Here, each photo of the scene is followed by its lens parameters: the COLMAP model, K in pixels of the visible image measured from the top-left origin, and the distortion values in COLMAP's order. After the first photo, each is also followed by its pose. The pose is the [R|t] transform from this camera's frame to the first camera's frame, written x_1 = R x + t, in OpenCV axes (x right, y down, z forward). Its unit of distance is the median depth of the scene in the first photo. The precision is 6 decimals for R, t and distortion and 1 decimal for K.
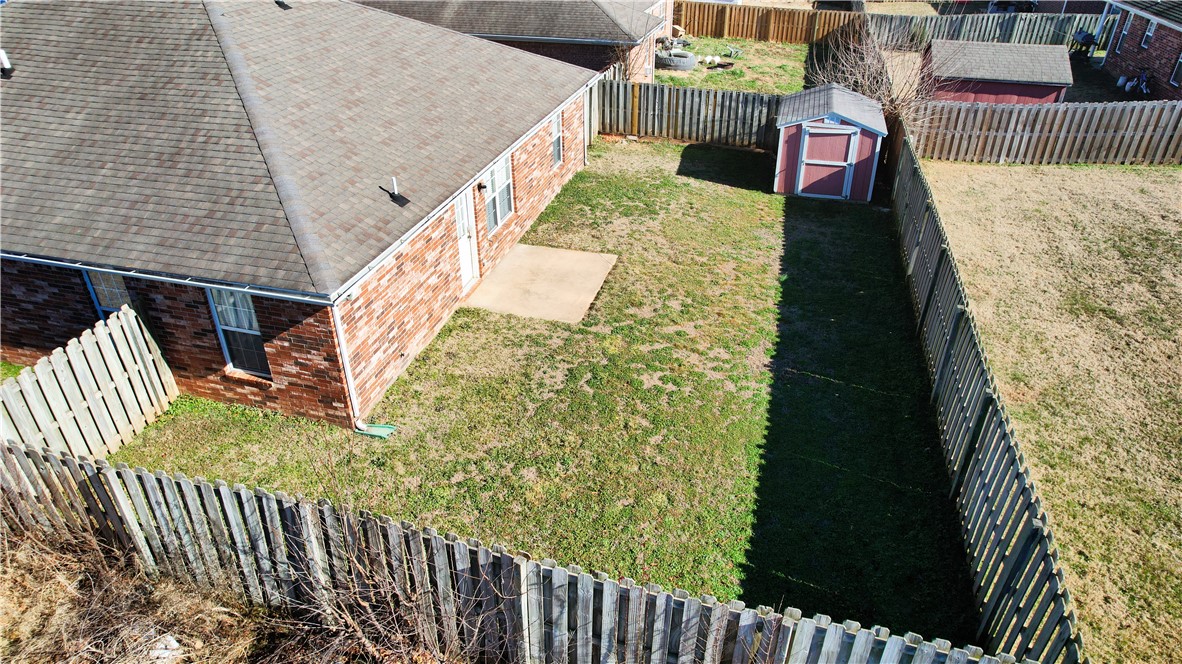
lens RADIAL K [[727.4, 0, 592.7], [0, 727.4, 333.2], [0, 0, 1]] dist [-0.004717, 0.000236]
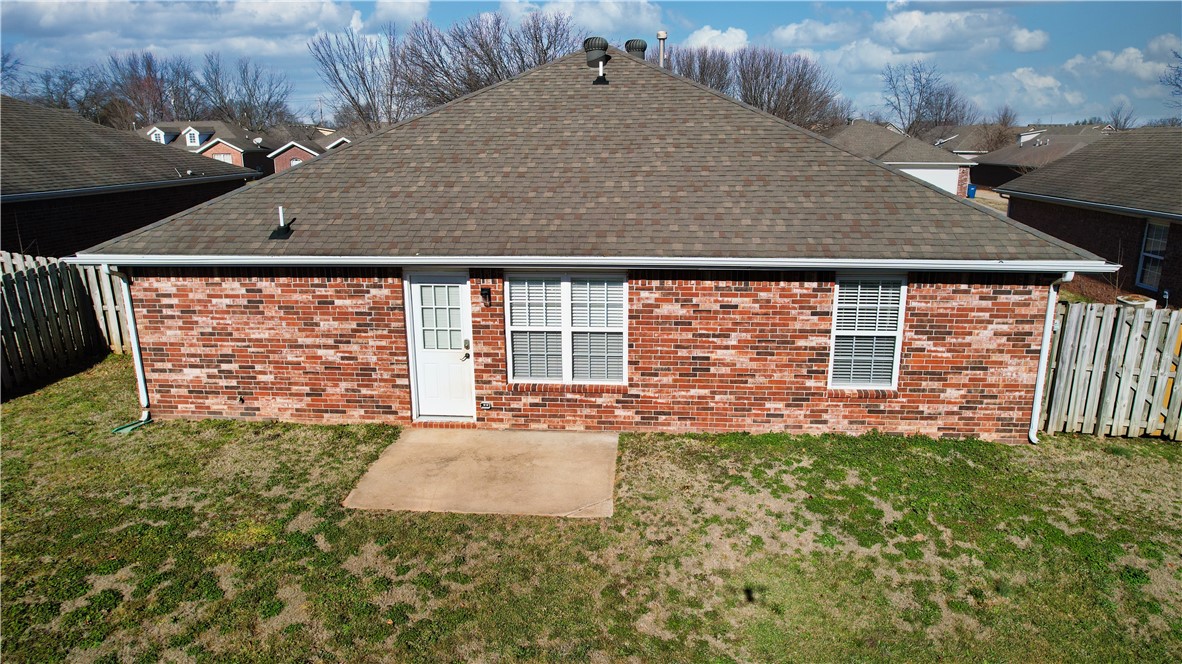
lens RADIAL K [[727.4, 0, 589.1], [0, 727.4, 334.4], [0, 0, 1]] dist [-0.004717, 0.000236]
pose [[0.190724, 0.242258, -0.951281, 0.579361], [-0.502648, 0.856491, 0.117342, -0.321201], [0.843190, 0.455779, 0.285124, 0.948325]]
